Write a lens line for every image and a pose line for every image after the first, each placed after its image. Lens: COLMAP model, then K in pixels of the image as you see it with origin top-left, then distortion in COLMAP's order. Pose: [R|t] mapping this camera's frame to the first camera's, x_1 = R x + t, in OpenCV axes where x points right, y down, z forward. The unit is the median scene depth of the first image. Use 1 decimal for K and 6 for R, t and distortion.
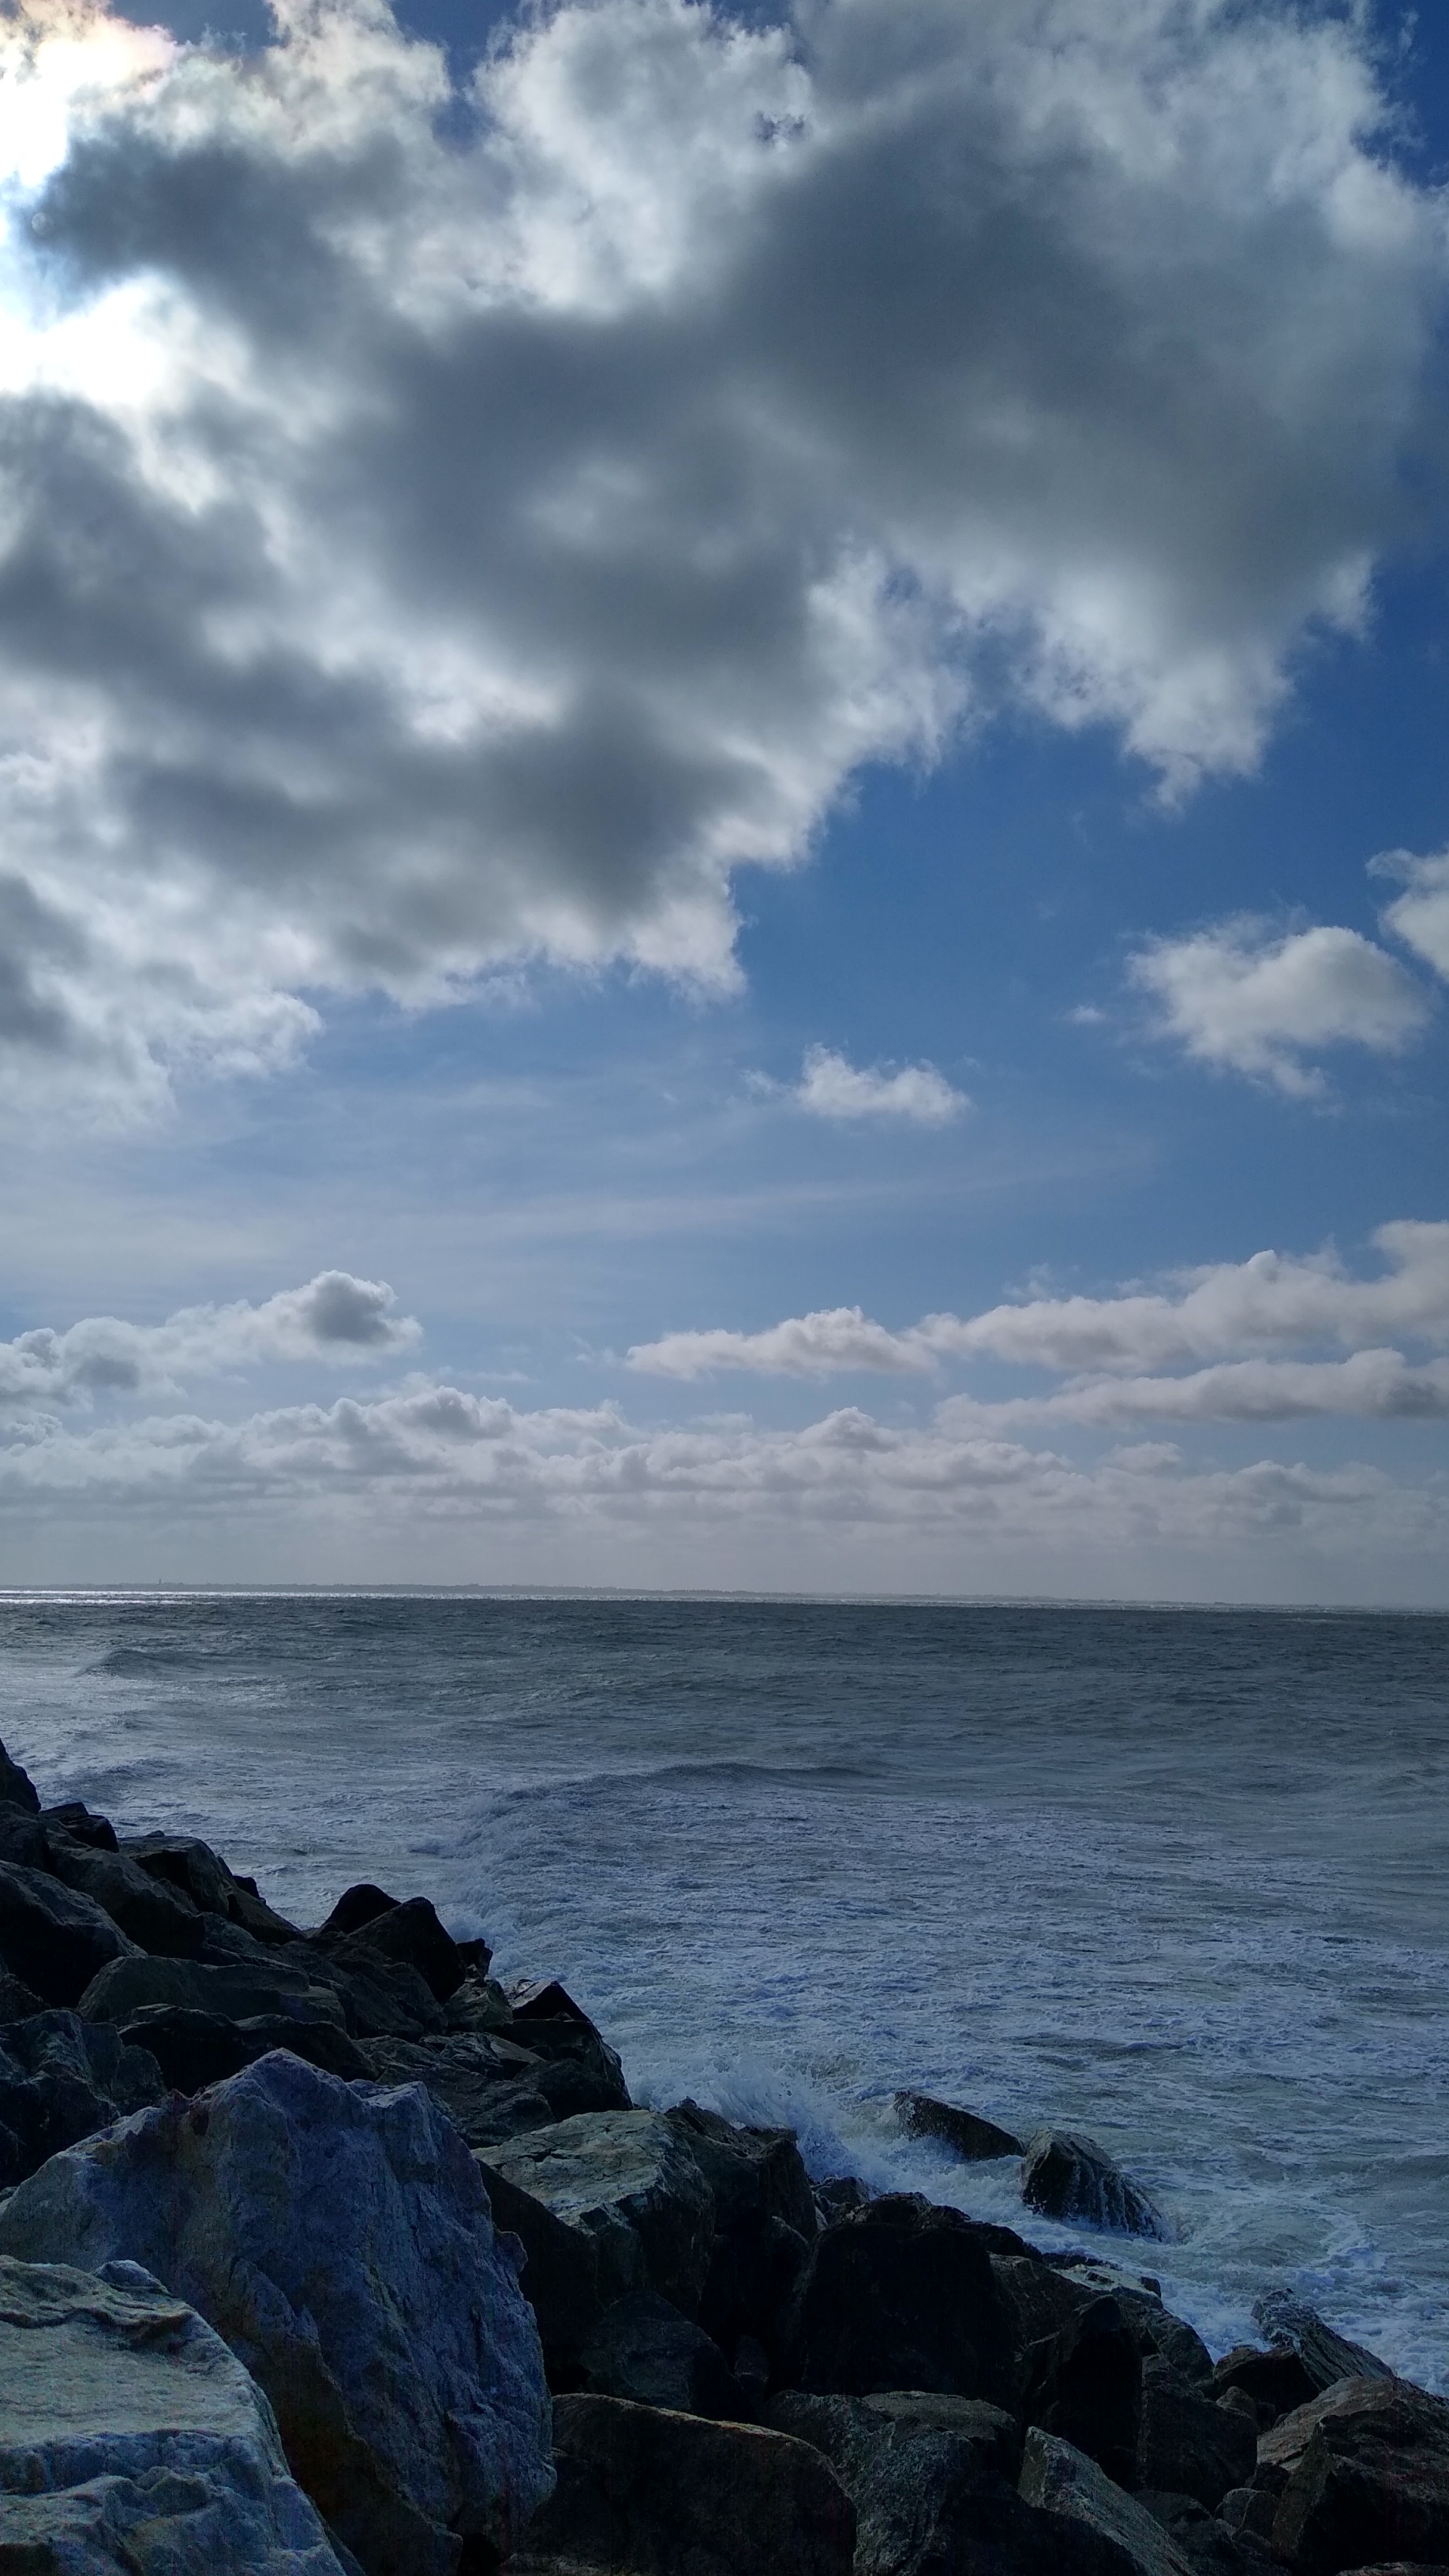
lens RADIAL K [[2098.3, 0, 655.7], [0, 2098.3, 1307.3], [0, 0, 1]] dist [0.159476, -0.261364]
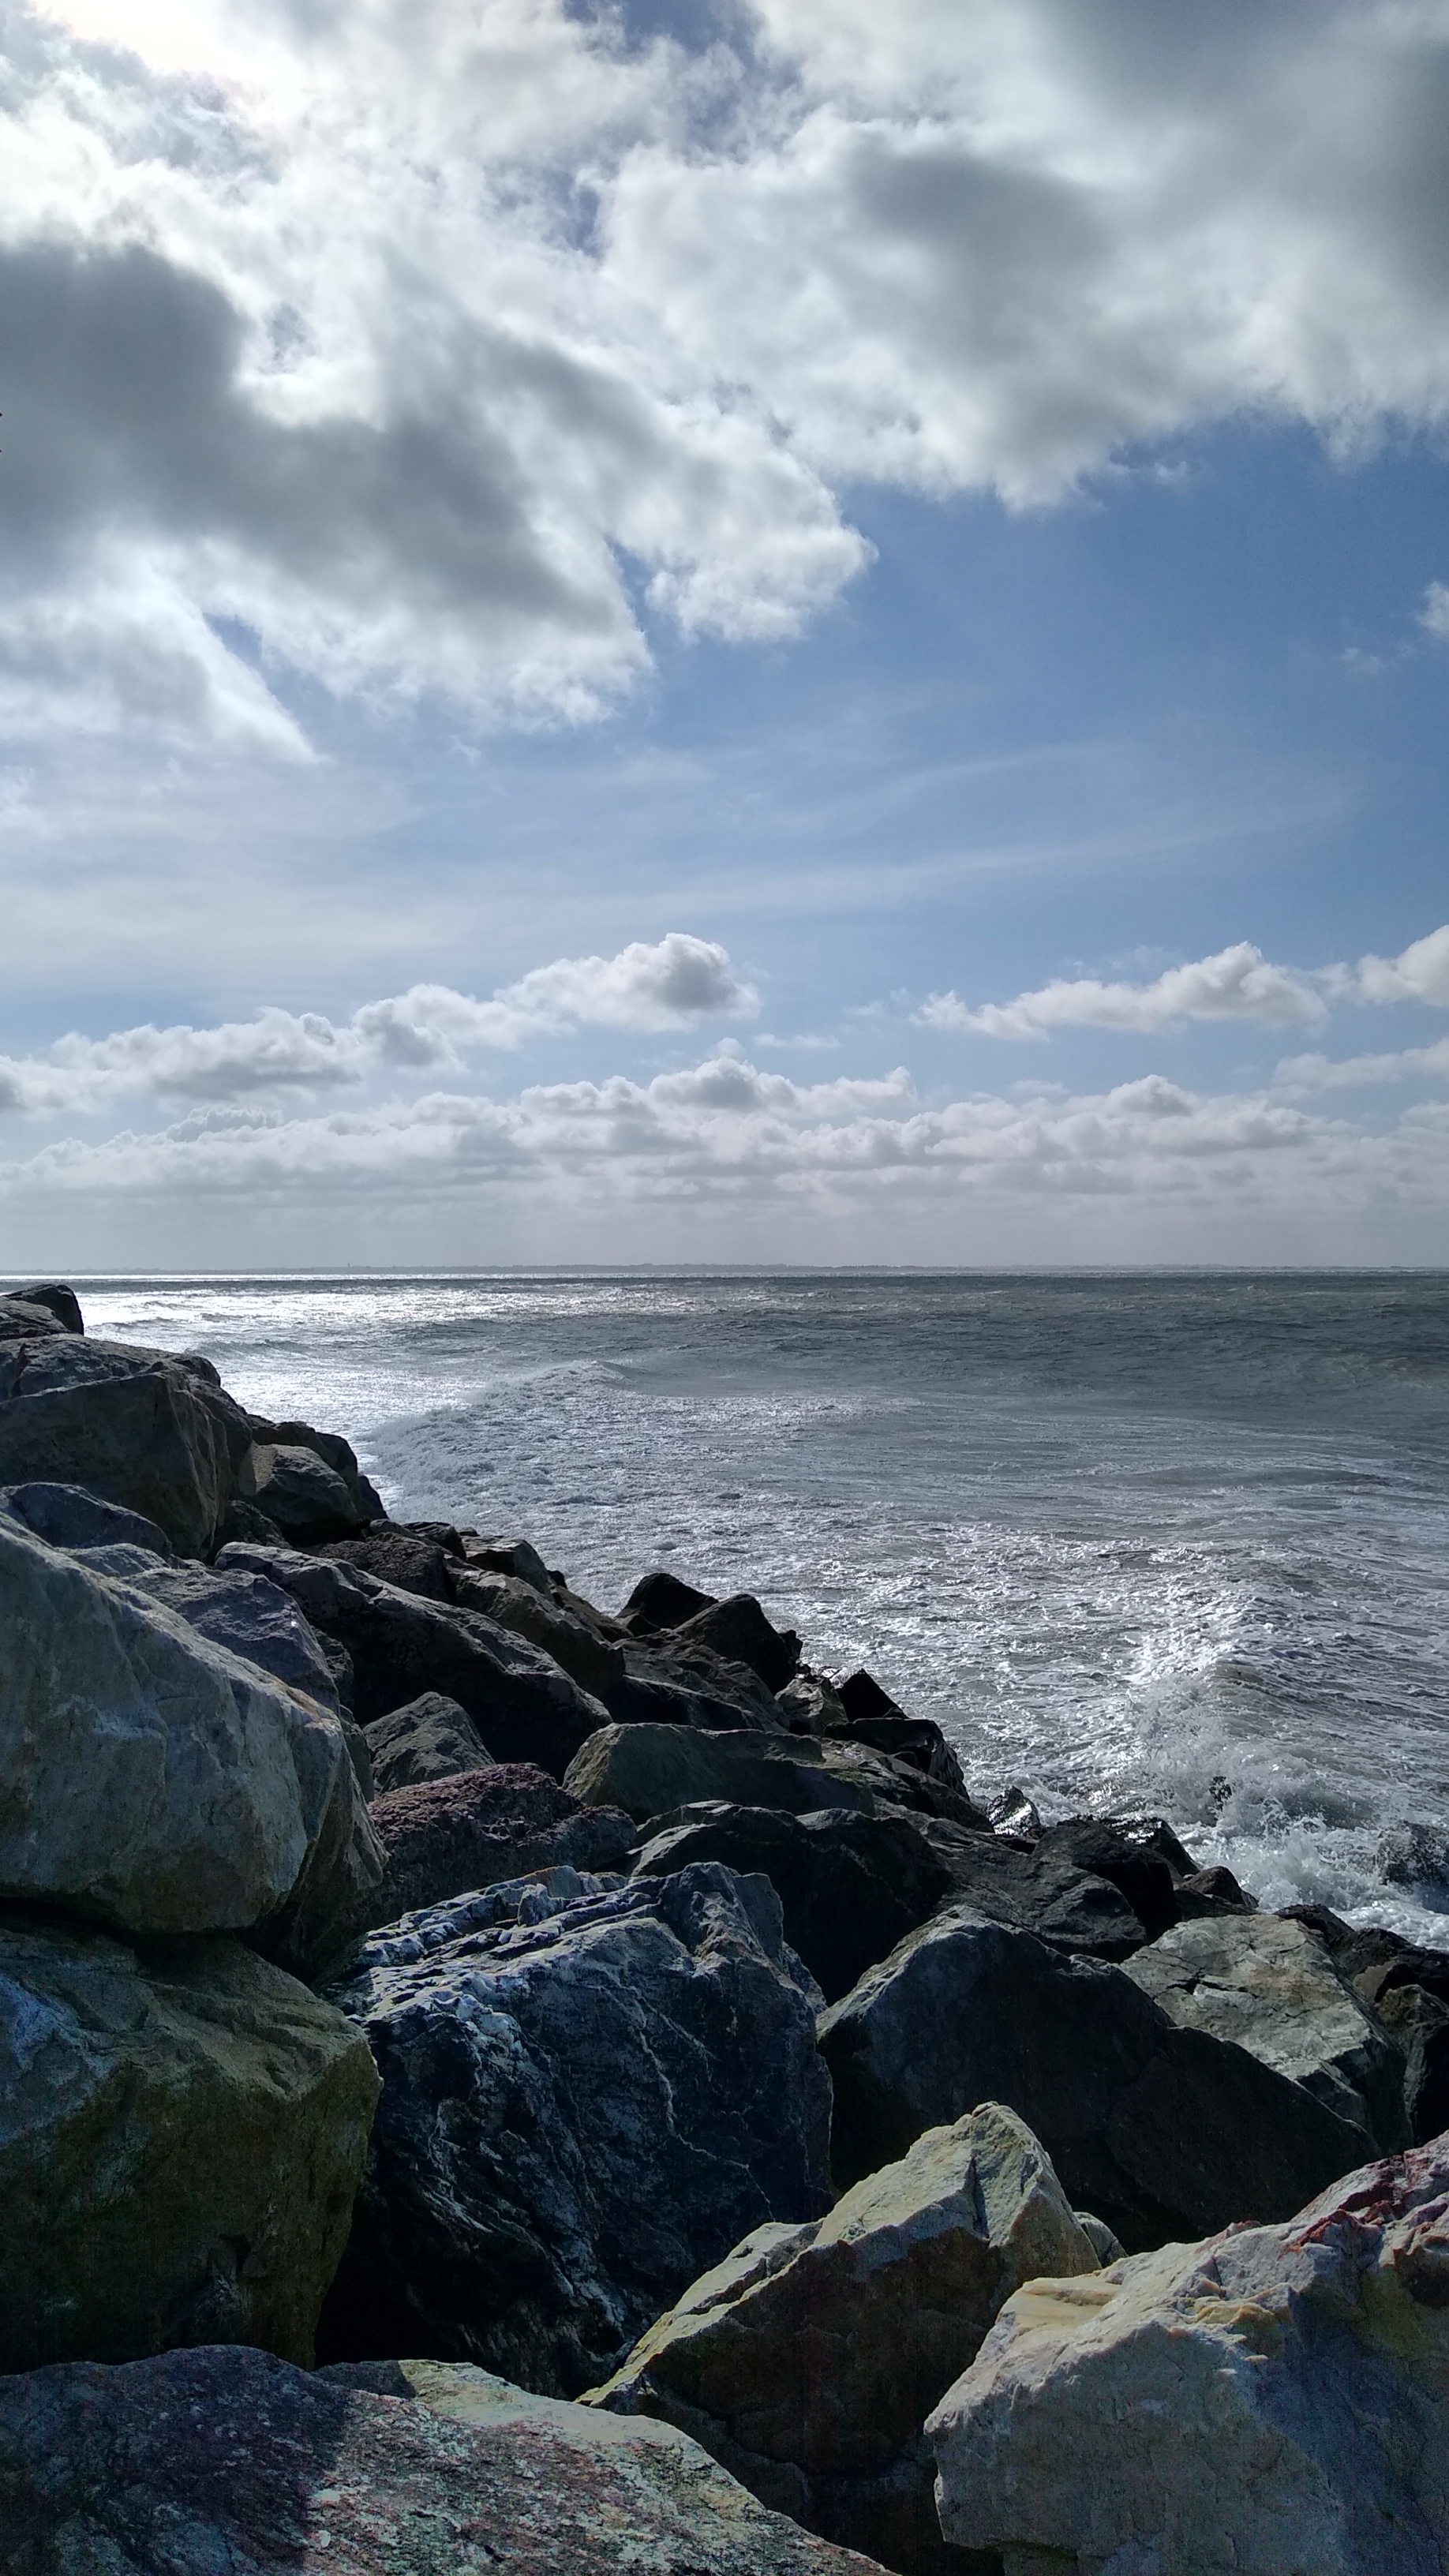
lens RADIAL K [[2038.7, 0, 643.4], [0, 2038.7, 1282.9], [0, 0, 1]] dist [0.072525, -0.098225]
pose [[0.996958, -0.018131, -0.075804, -0.069223], [0.028771, 0.989488, 0.141726, 0.006885], [0.072437, -0.143476, 0.986999, 0.090892]]
